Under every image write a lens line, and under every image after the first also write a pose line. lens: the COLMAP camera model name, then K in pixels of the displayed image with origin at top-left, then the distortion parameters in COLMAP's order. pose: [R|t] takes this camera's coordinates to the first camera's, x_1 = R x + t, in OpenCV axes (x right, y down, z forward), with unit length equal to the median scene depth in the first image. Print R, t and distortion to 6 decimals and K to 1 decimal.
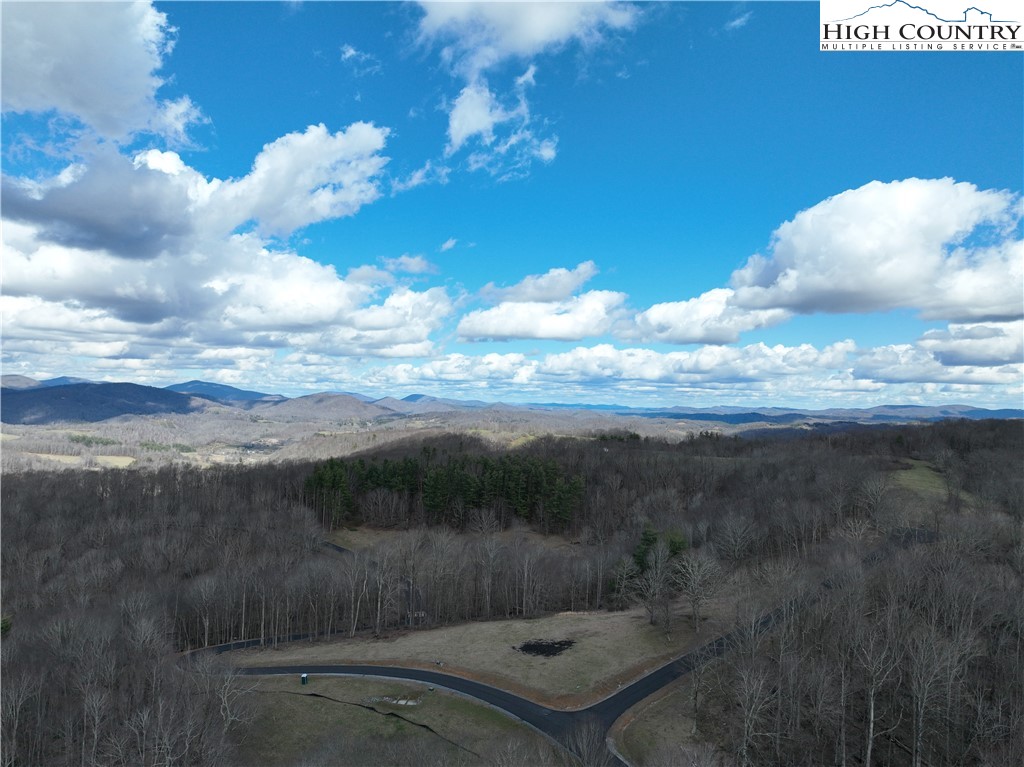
lens RADIAL K [[723.0, 0, 515.0], [0, 723.0, 383.1], [0, 0, 1]] dist [0.001415, 0.015768]
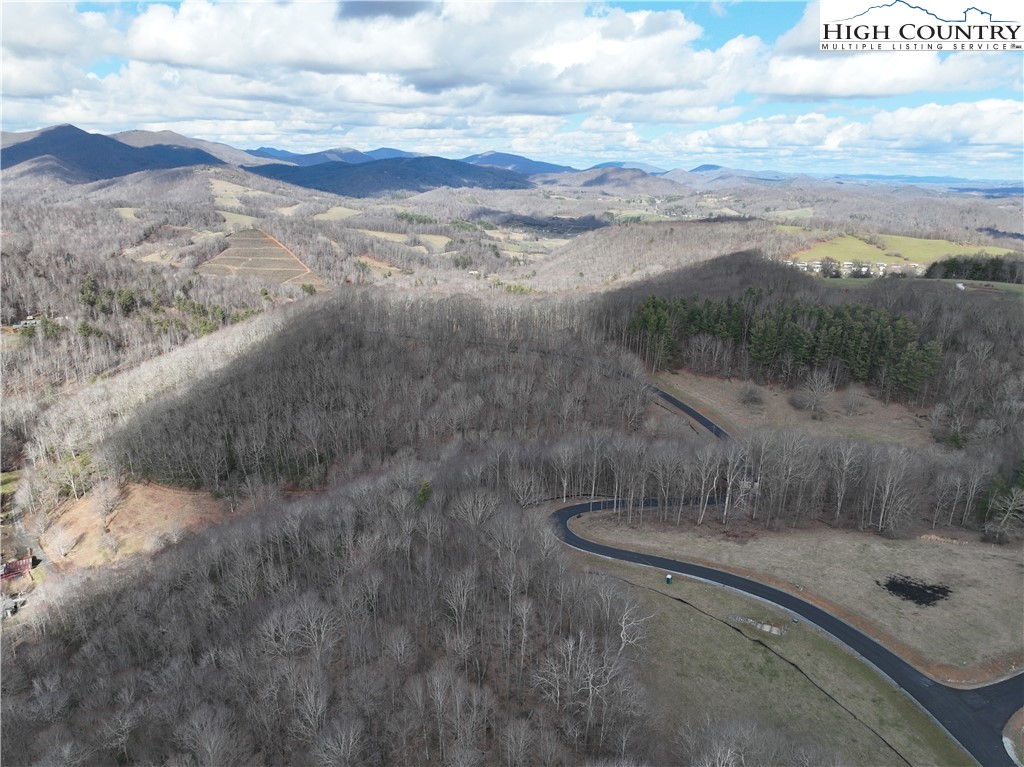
lens RADIAL K [[723.0, 0, 515.0], [0, 723.0, 383.1], [0, 0, 1]] dist [0.001415, 0.015768]
pose [[0.927339, 0.108086, -0.358274, -0.078912], [0.006407, 0.952655, 0.303984, -0.112842], [0.374169, -0.284192, 0.882742, 0.015857]]
